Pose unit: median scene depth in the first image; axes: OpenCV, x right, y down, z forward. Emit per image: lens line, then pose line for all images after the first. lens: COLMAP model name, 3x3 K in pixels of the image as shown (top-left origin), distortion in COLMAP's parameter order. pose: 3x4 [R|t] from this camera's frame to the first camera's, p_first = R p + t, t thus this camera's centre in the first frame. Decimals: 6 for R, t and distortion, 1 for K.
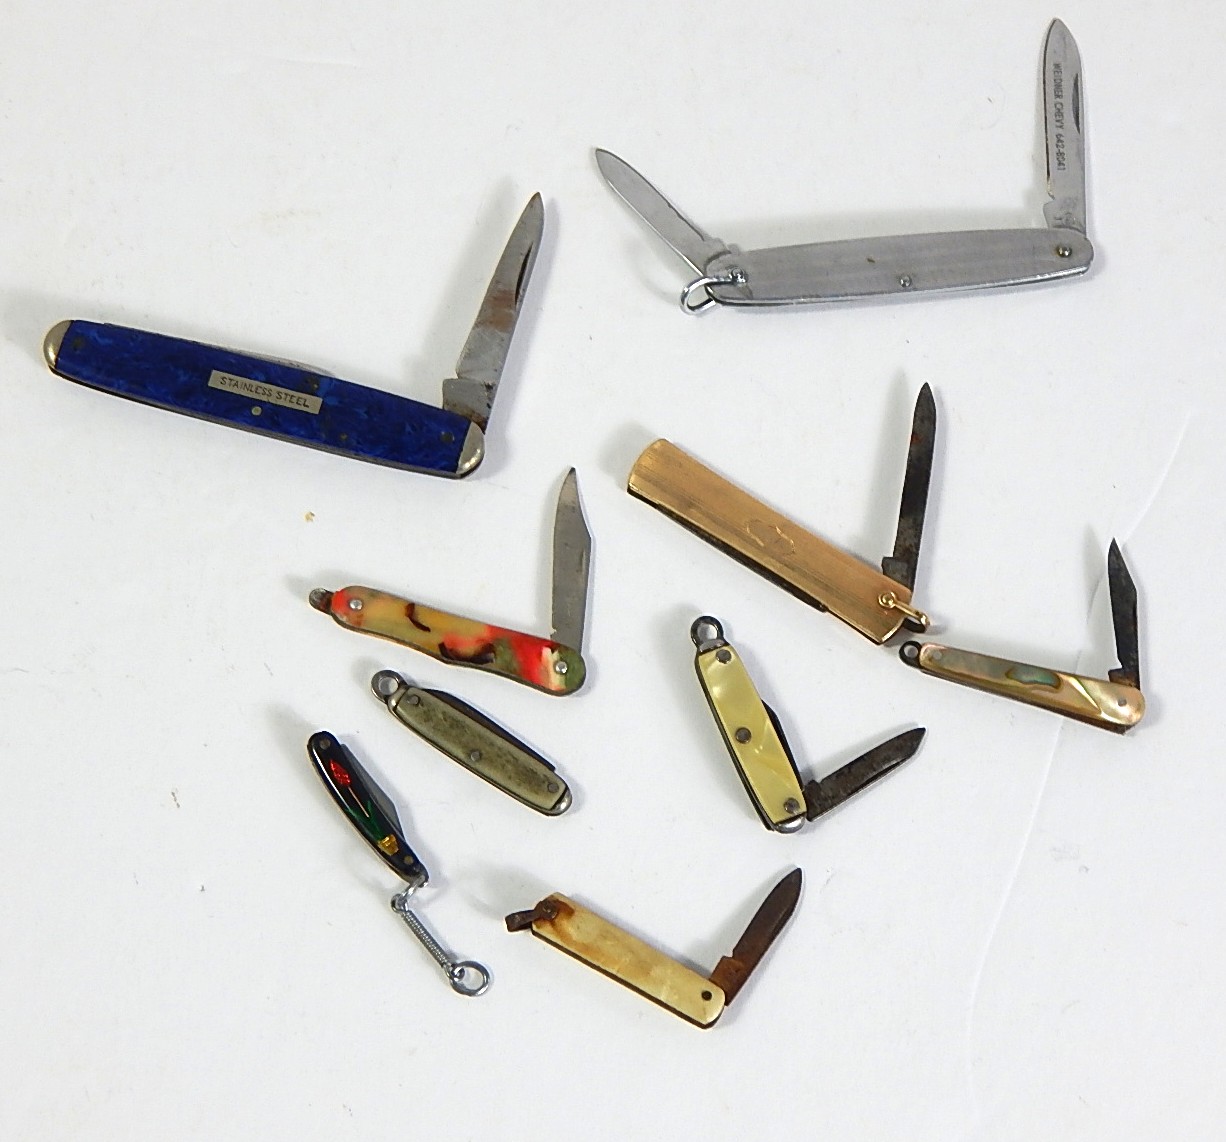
lens RADIAL K [[2105.3, 0, 694.4], [0, 2105.3, 575.6], [0, 0, 1]] dist [-0.099912, 0.000000]
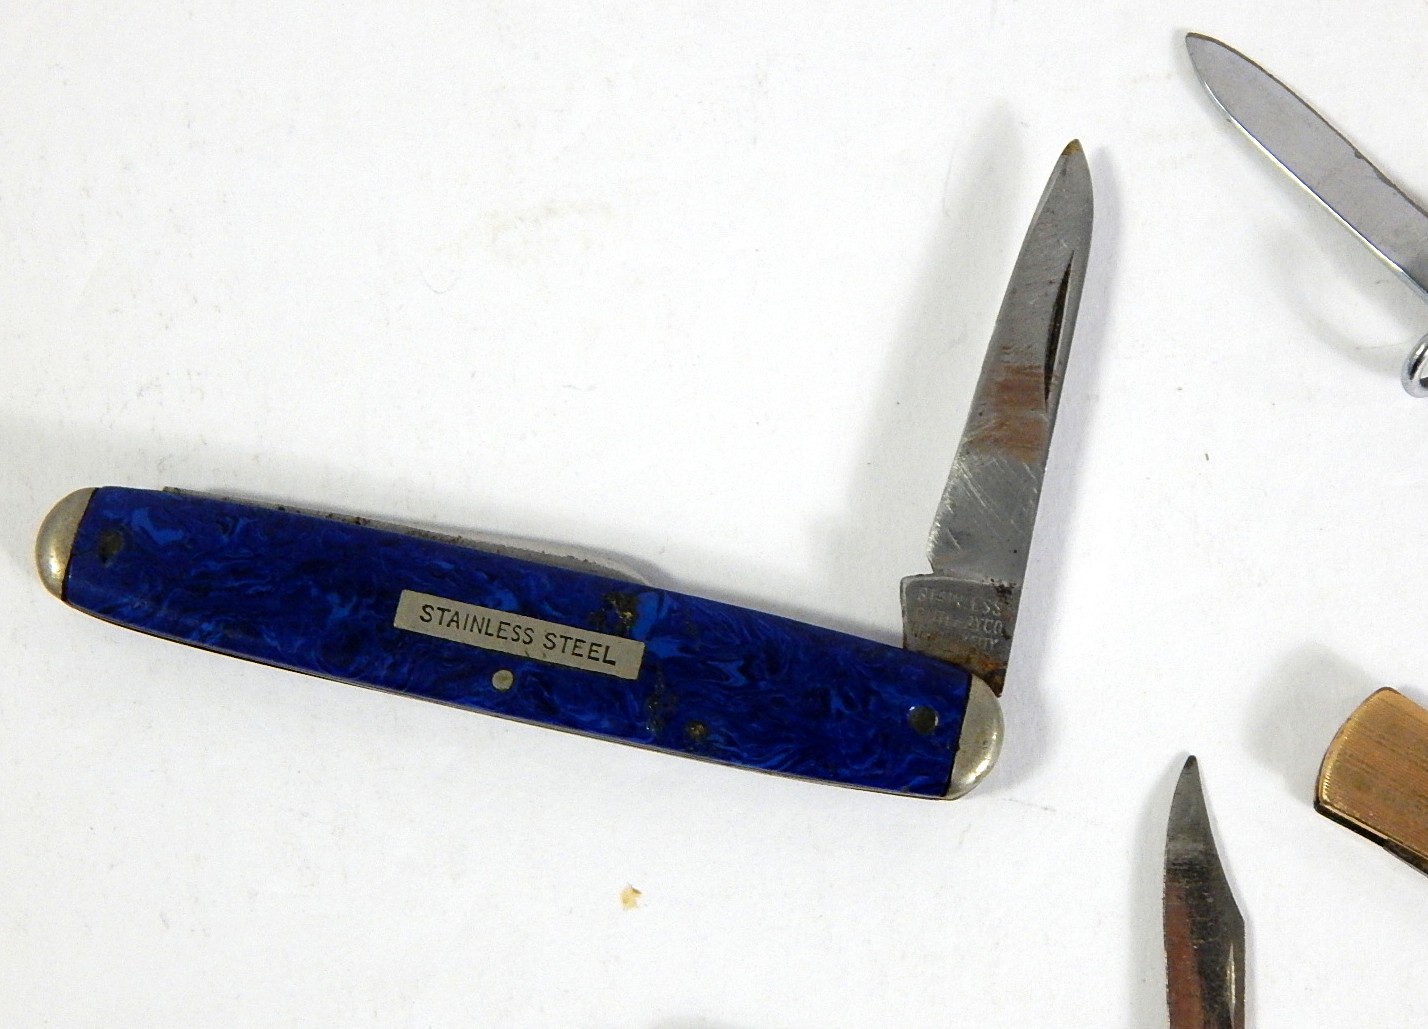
lens RADIAL K [[2437.0, 0, 807.4], [0, 2437.0, 521.5], [0, 0, 1]] dist [-0.083531, 0.000000]
pose [[0.996214, -0.038434, -0.077983, -0.099690], [0.043836, 0.996668, 0.068788, -0.145269], [0.075079, -0.071946, 0.994579, 0.477596]]
